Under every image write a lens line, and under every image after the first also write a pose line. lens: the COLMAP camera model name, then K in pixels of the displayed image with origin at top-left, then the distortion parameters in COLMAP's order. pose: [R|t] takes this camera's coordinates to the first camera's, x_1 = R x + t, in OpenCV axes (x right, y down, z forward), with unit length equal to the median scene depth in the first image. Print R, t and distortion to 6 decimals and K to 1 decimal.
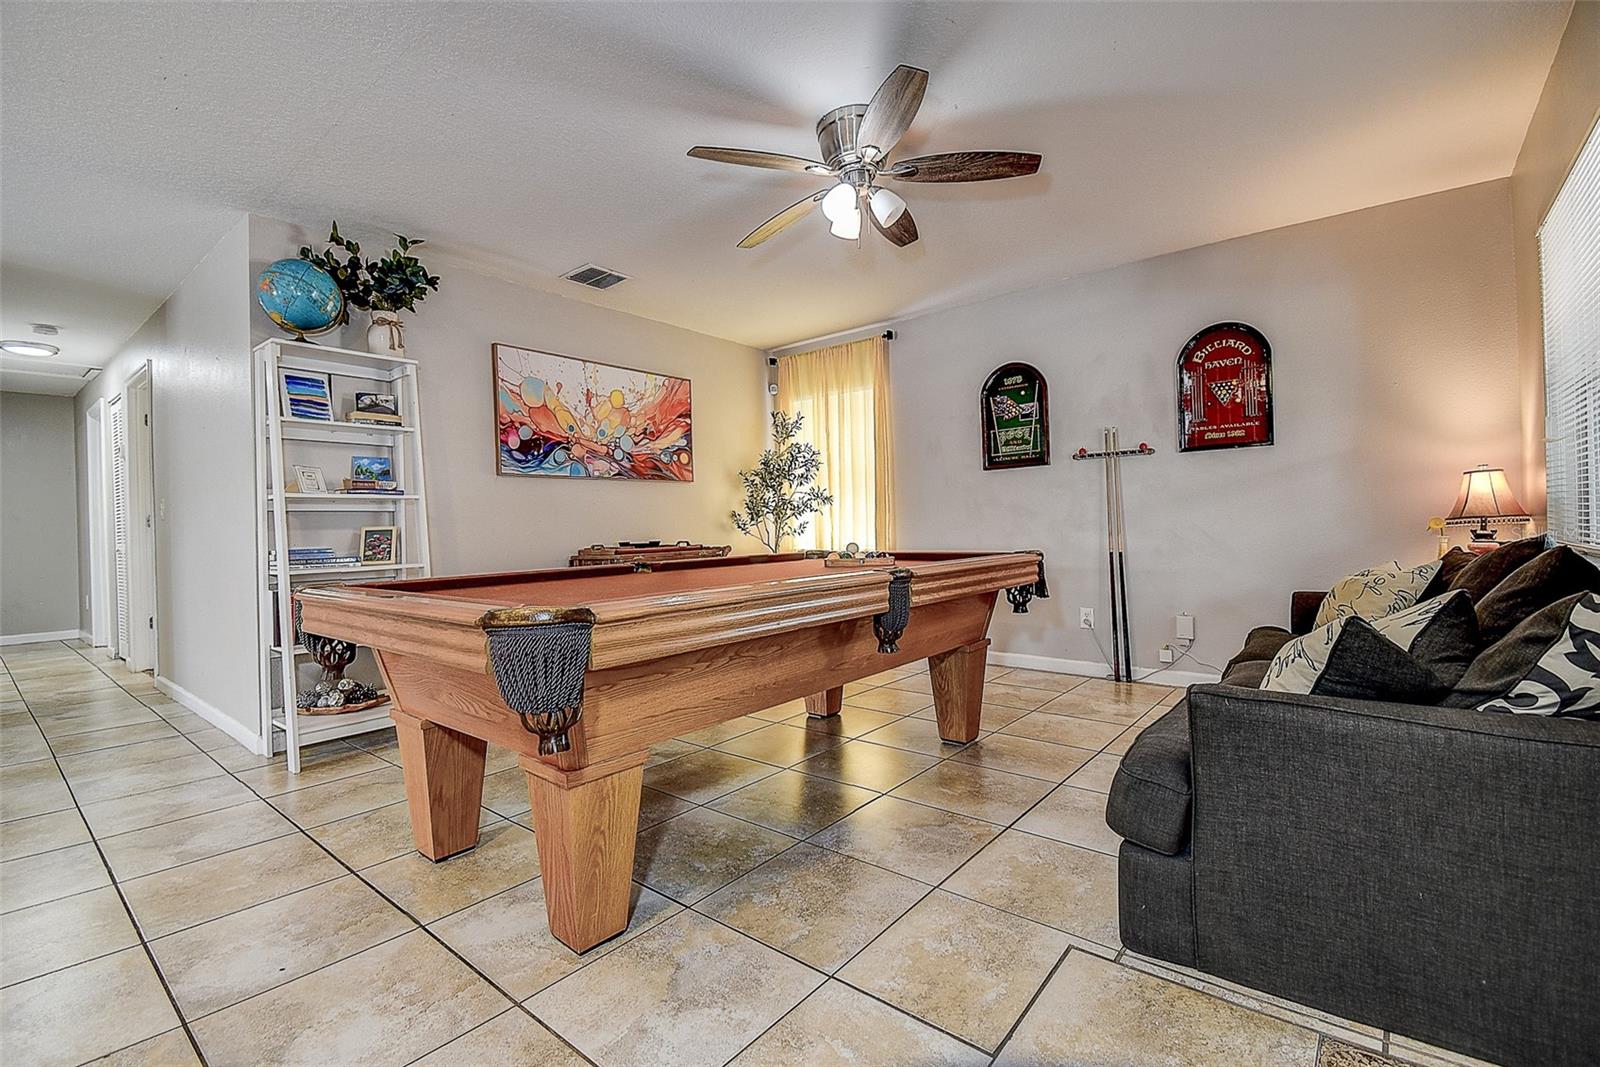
lens RADIAL K [[708.2, 0, 792.7], [0, 708.2, 527.2], [0, 0, 1]] dist [0.026230, -0.023541]
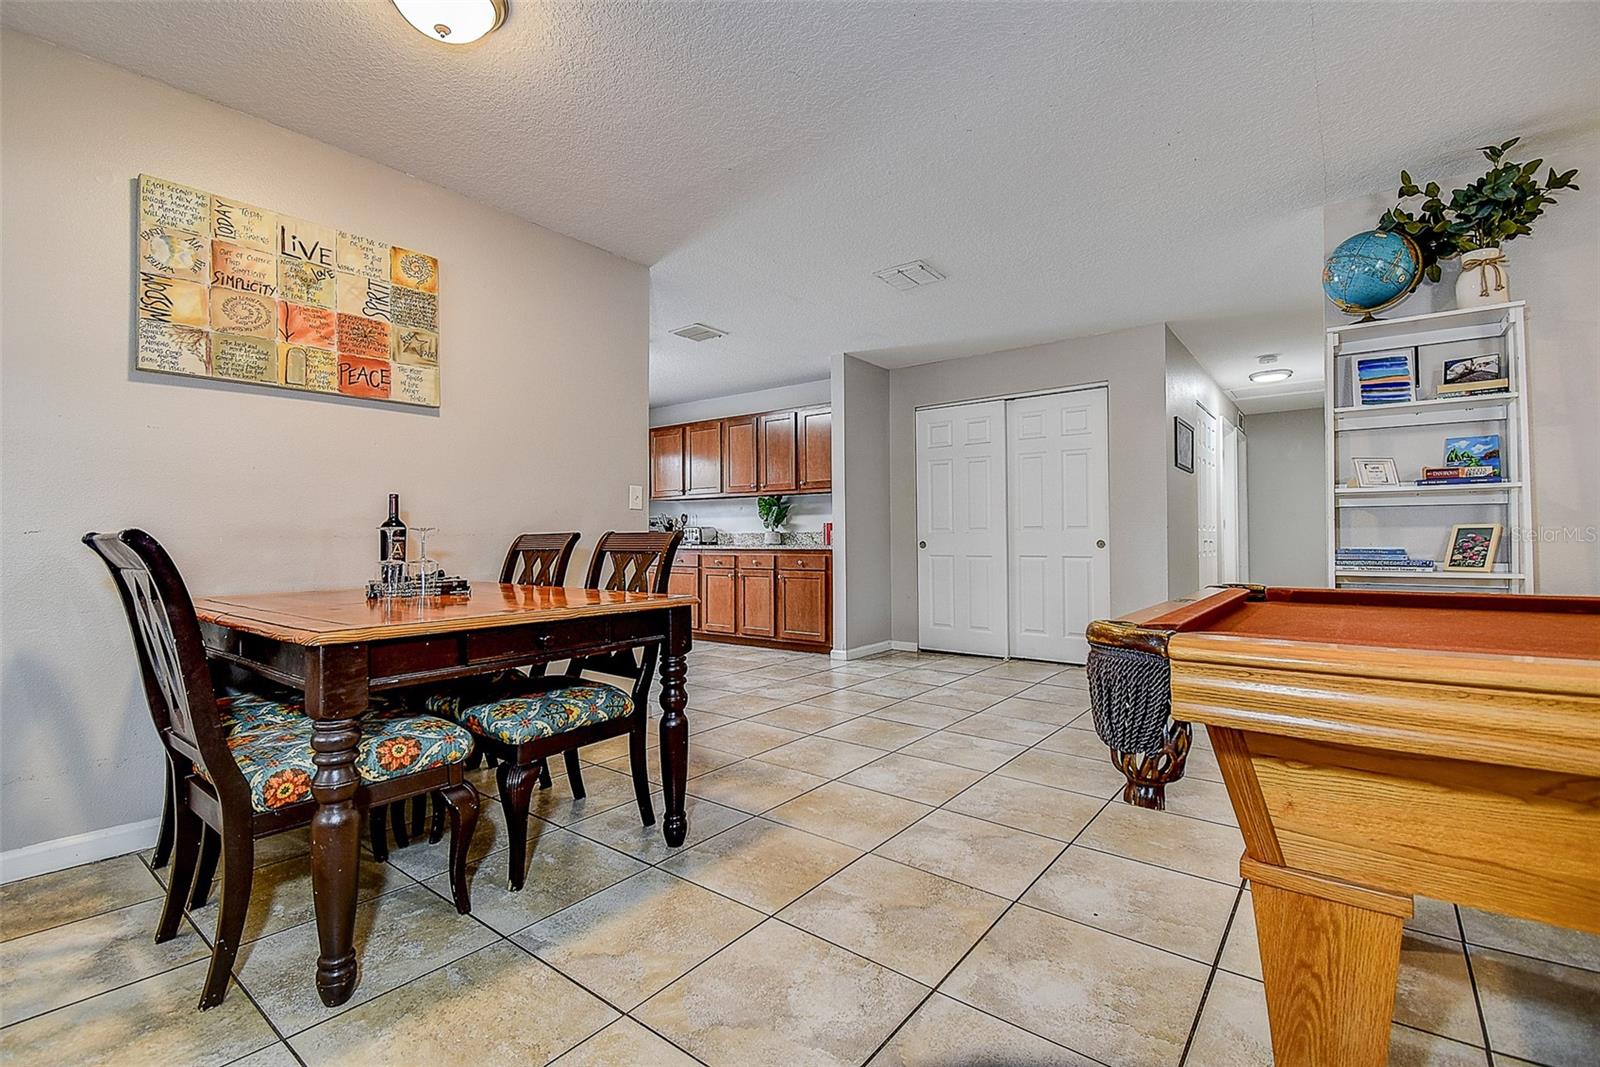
lens RADIAL K [[708.2, 0, 792.7], [0, 708.2, 527.2], [0, 0, 1]] dist [0.026230, -0.023541]
pose [[0.028337, 0.009509, -0.999553, 0.187299], [0.002459, 0.999951, 0.009583, -0.006980], [0.999595, -0.002729, 0.028312, 0.219790]]
